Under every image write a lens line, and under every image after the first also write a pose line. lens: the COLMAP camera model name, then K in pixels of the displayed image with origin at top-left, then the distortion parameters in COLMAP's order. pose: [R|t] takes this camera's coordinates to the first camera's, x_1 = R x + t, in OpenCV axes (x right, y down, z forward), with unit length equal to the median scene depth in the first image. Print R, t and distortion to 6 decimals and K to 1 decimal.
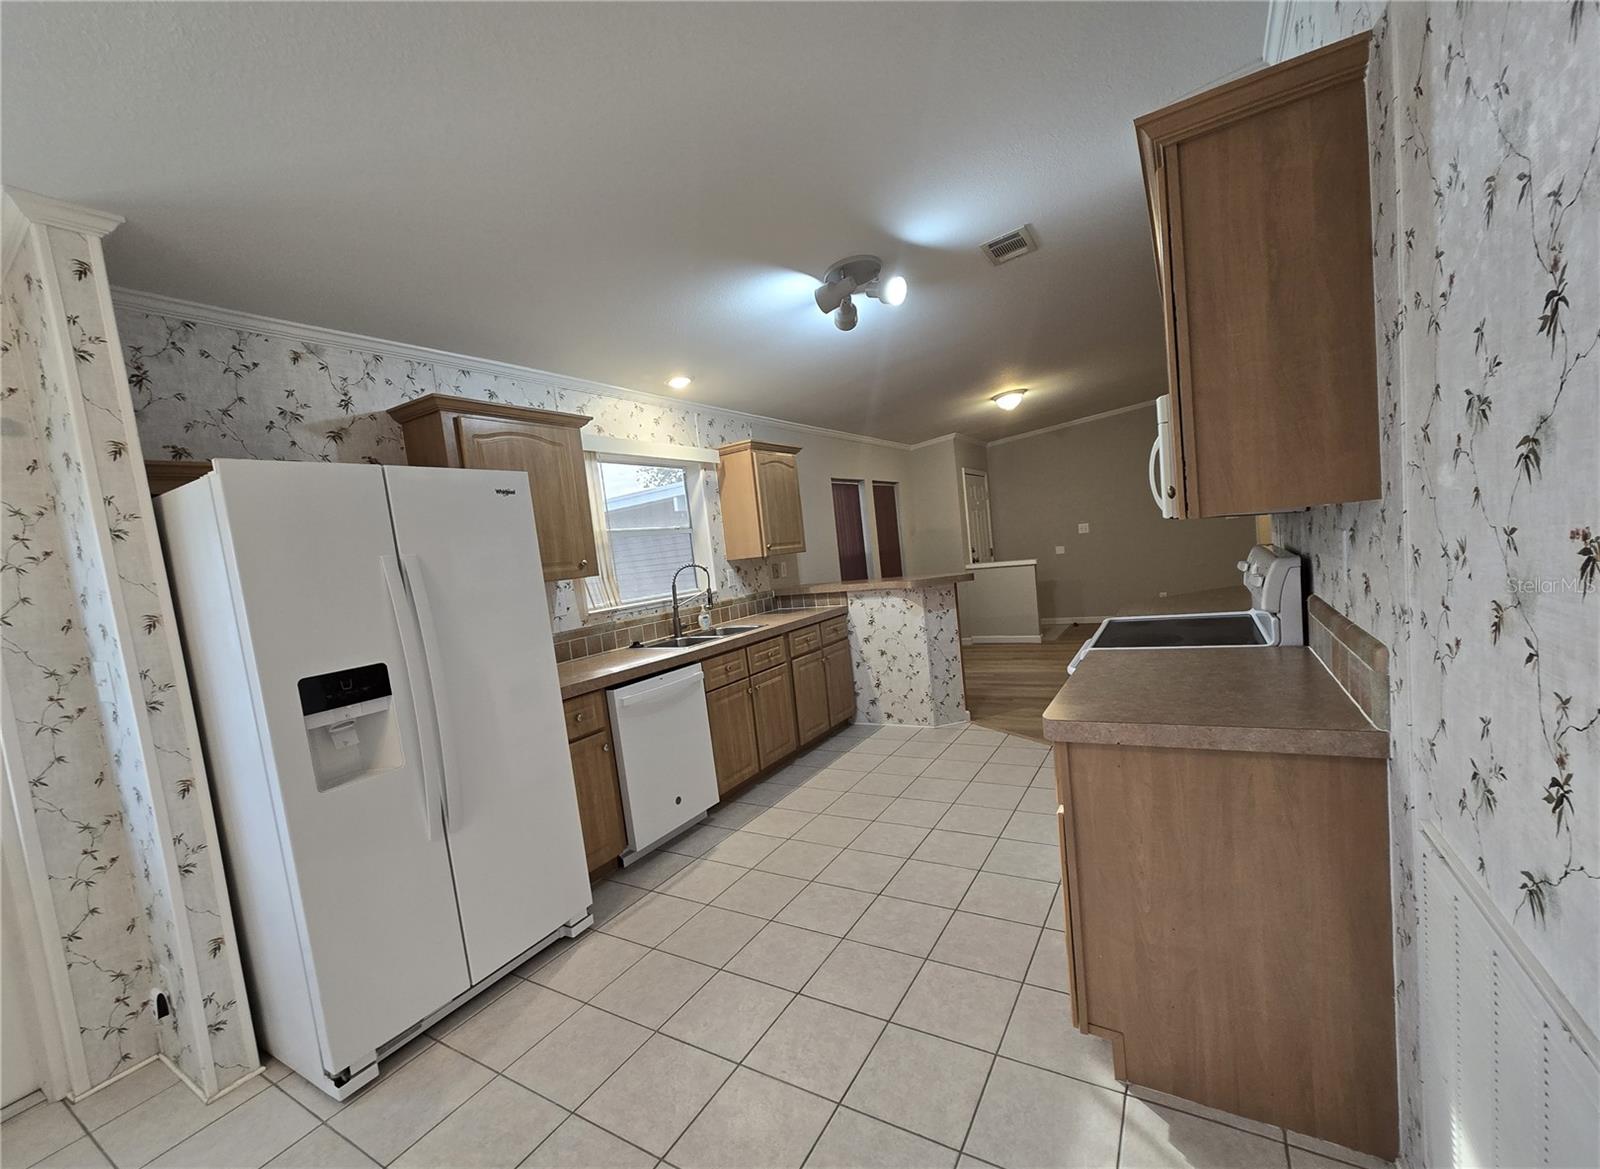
lens RADIAL K [[659.0, 0, 805.1], [0, 659.0, 603.6], [0, 0, 1]] dist [-0.002399, 0.000532]
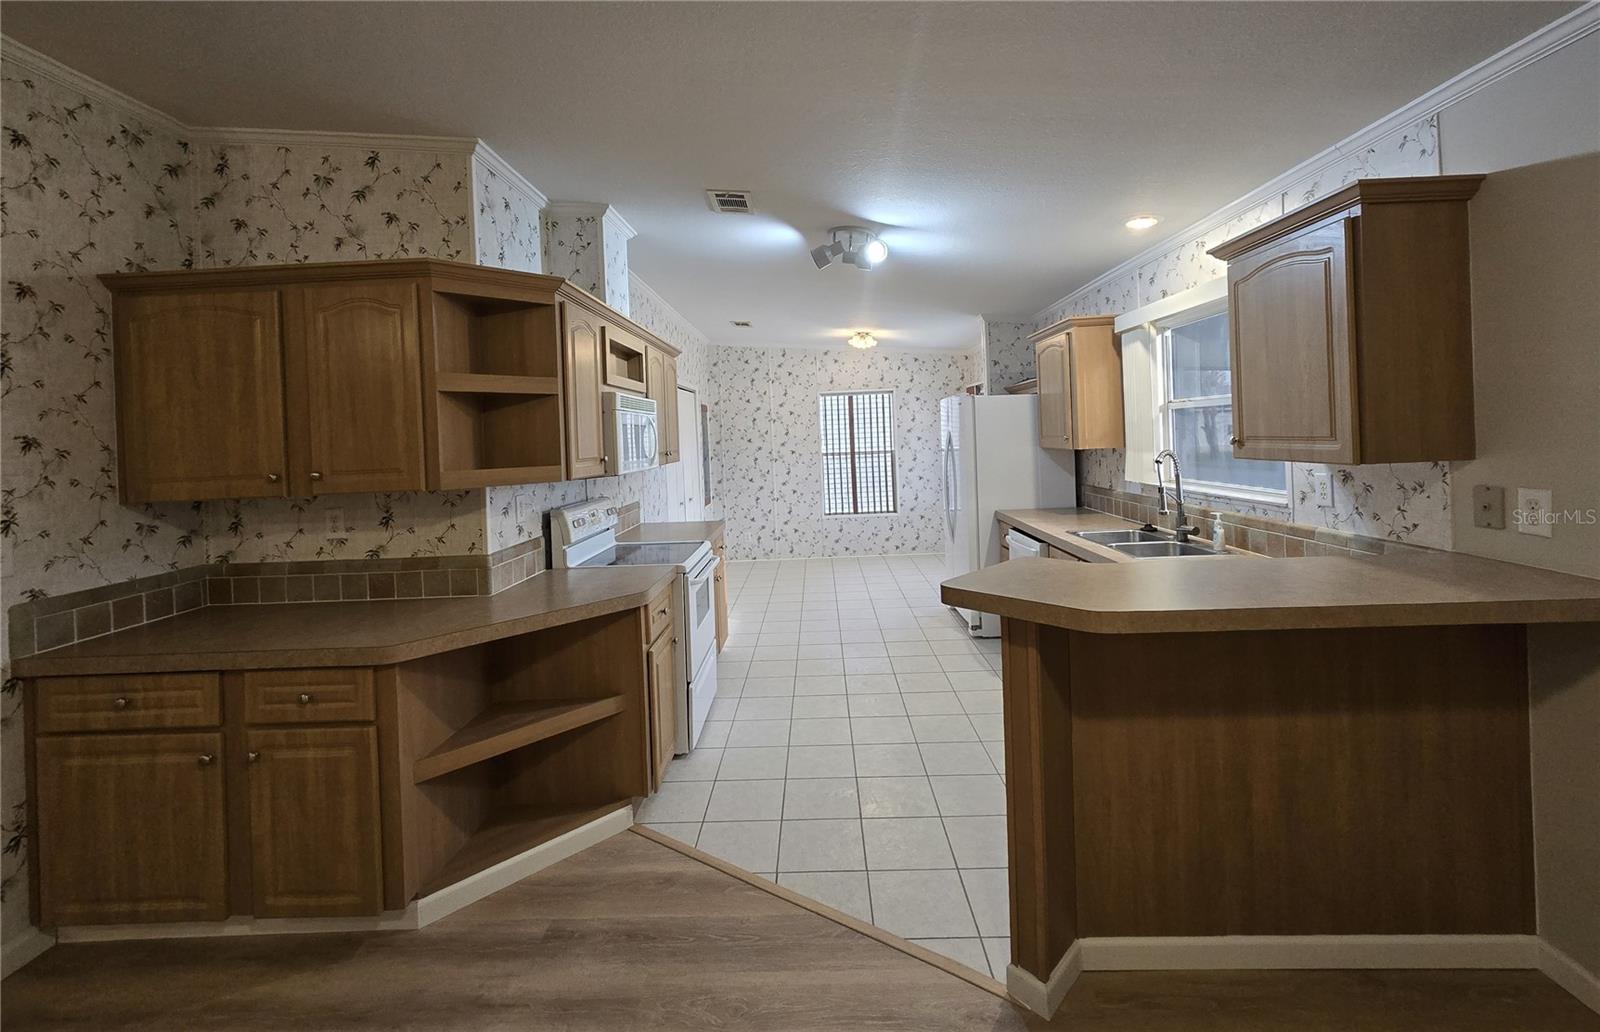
lens RADIAL K [[656.0, 0, 803.3], [0, 656.0, 440.4], [0, 0, 1]] dist [0.001007, 0.000745]
pose [[-0.861431, 0.145572, -0.486564, 0.796568], [0.092470, 0.986984, 0.131578, -0.300916], [0.499385, 0.068353, -0.863680, 2.051932]]
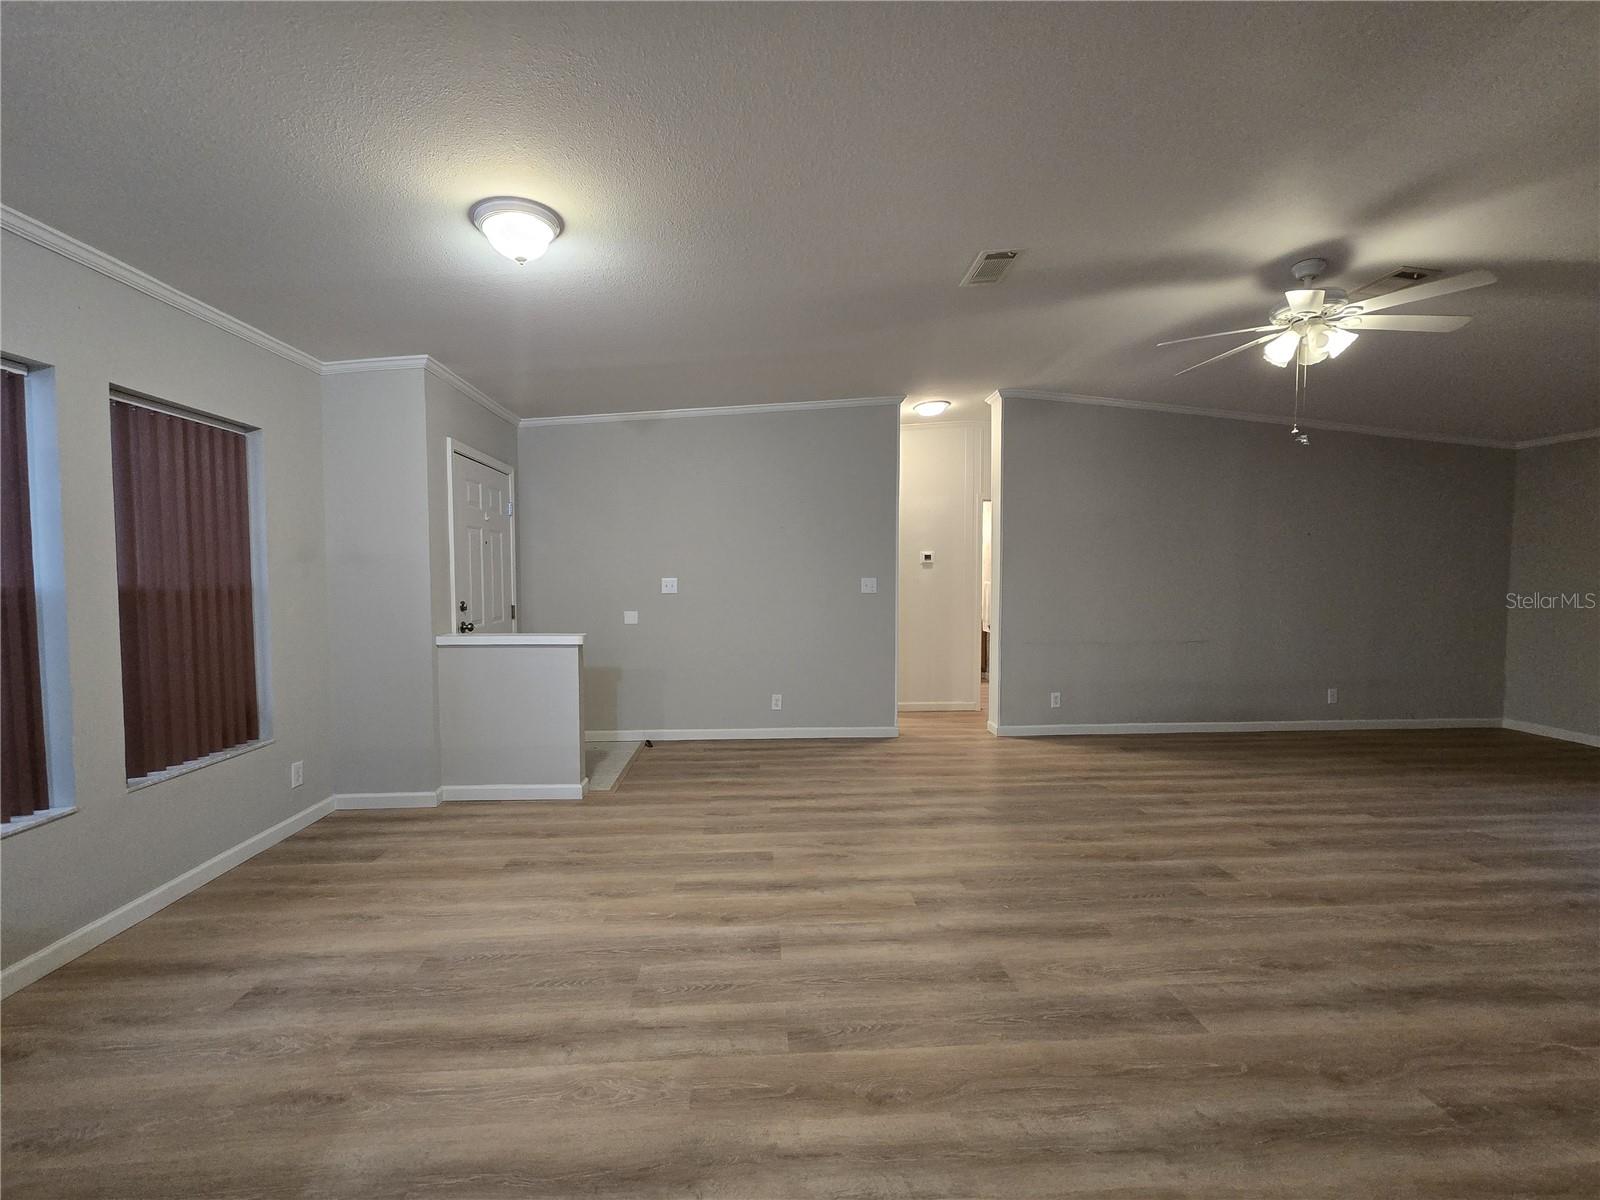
lens RADIAL K [[654.8, 0, 801.0], [0, 654.8, 604.7], [0, 0, 1]] dist [0.001188, 0.001387]
pose [[0.815774, 0.084037, 0.572233, 0.505812], [-0.039081, 0.995136, -0.090429, -0.134646], [-0.577049, 0.051406, 0.815090, 1.253066]]
